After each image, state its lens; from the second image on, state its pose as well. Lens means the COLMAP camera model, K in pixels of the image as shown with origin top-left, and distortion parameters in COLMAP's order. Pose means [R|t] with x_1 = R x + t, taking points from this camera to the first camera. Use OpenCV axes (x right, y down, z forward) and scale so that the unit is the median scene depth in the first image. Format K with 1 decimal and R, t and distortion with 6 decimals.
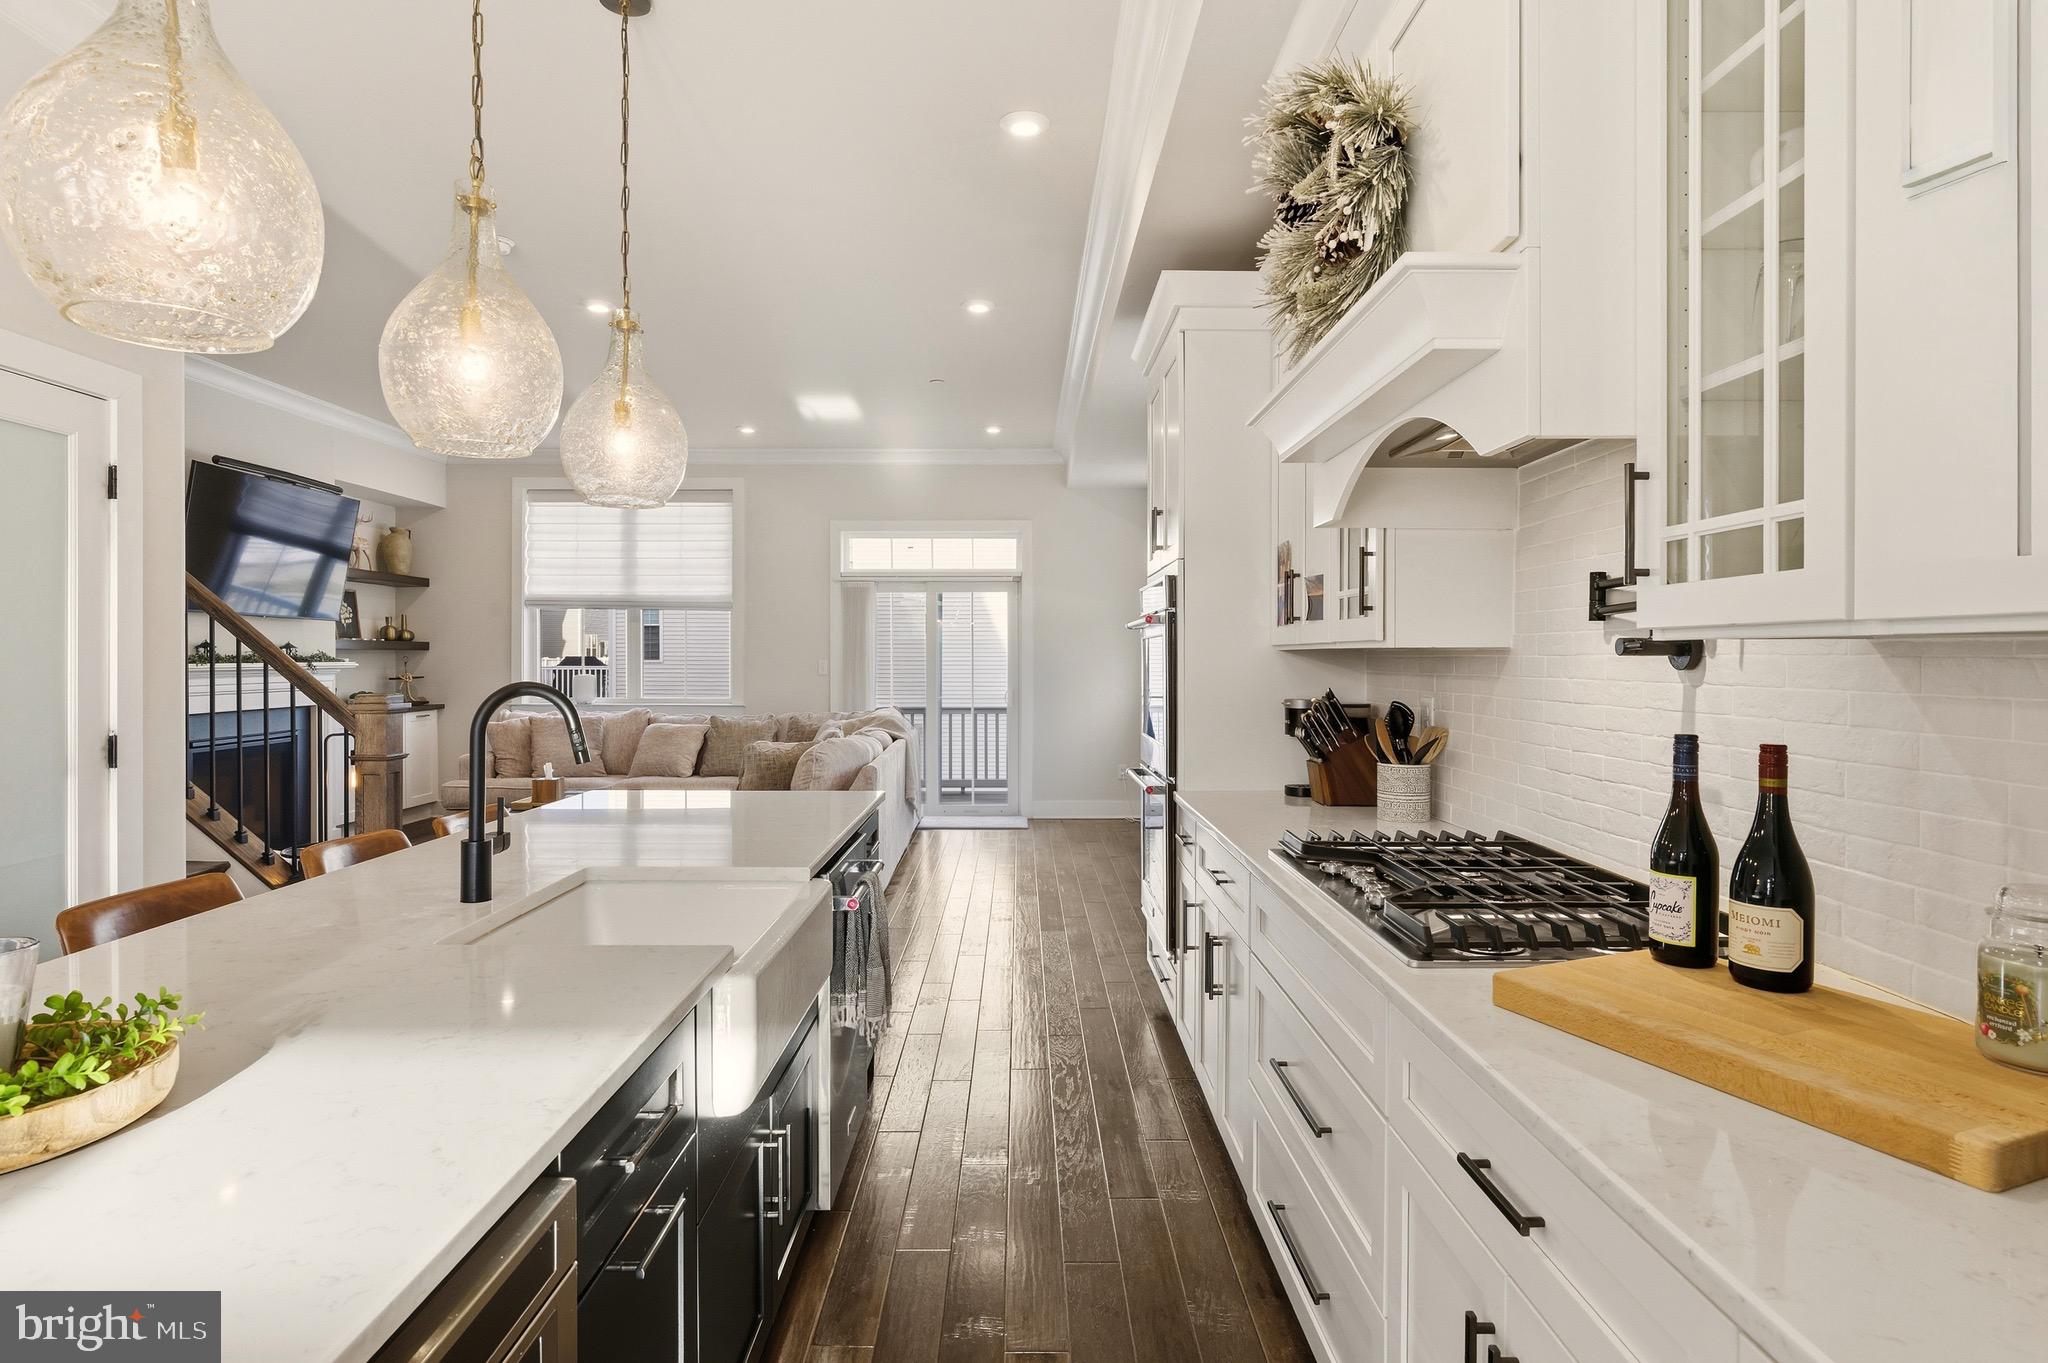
lens RADIAL K [[1083.1, 0, 1015.5], [0, 1083.1, 661.8], [0, 0, 1]] dist [-0.020952, -0.000065]
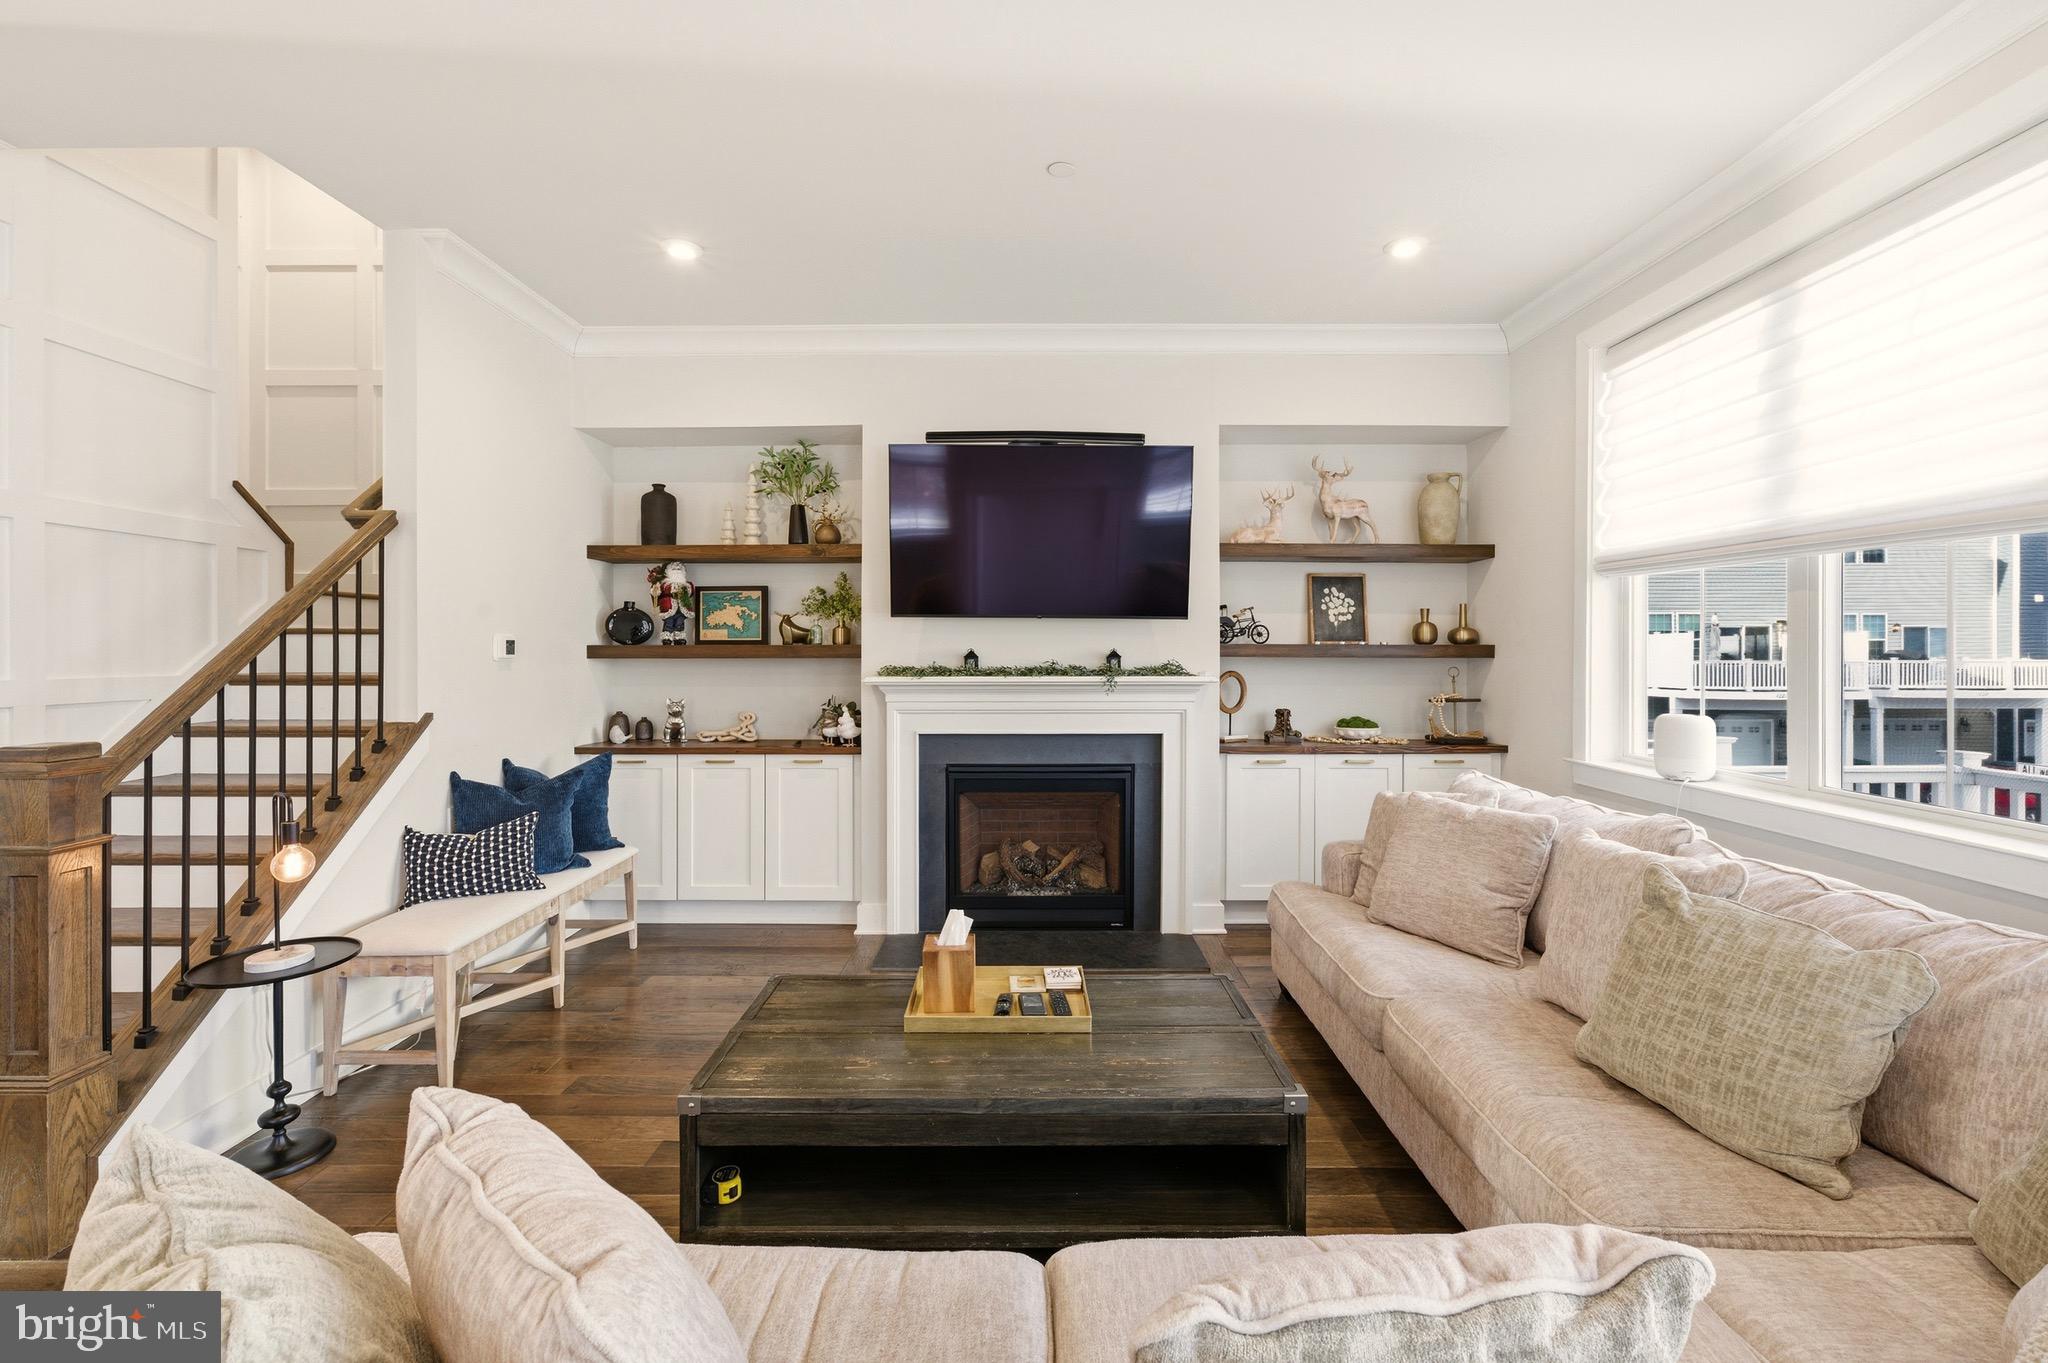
lens RADIAL K [[853.6, 0, 1027.6], [0, 853.6, 651.8], [0, 0, 1]] dist [-0.004727, 0.002833]
pose [[-0.000260, -0.000301, -1.000000, -0.045253], [-0.006702, 0.999977, -0.000299, -0.012724], [0.999978, 0.006702, -0.000262, 0.745440]]
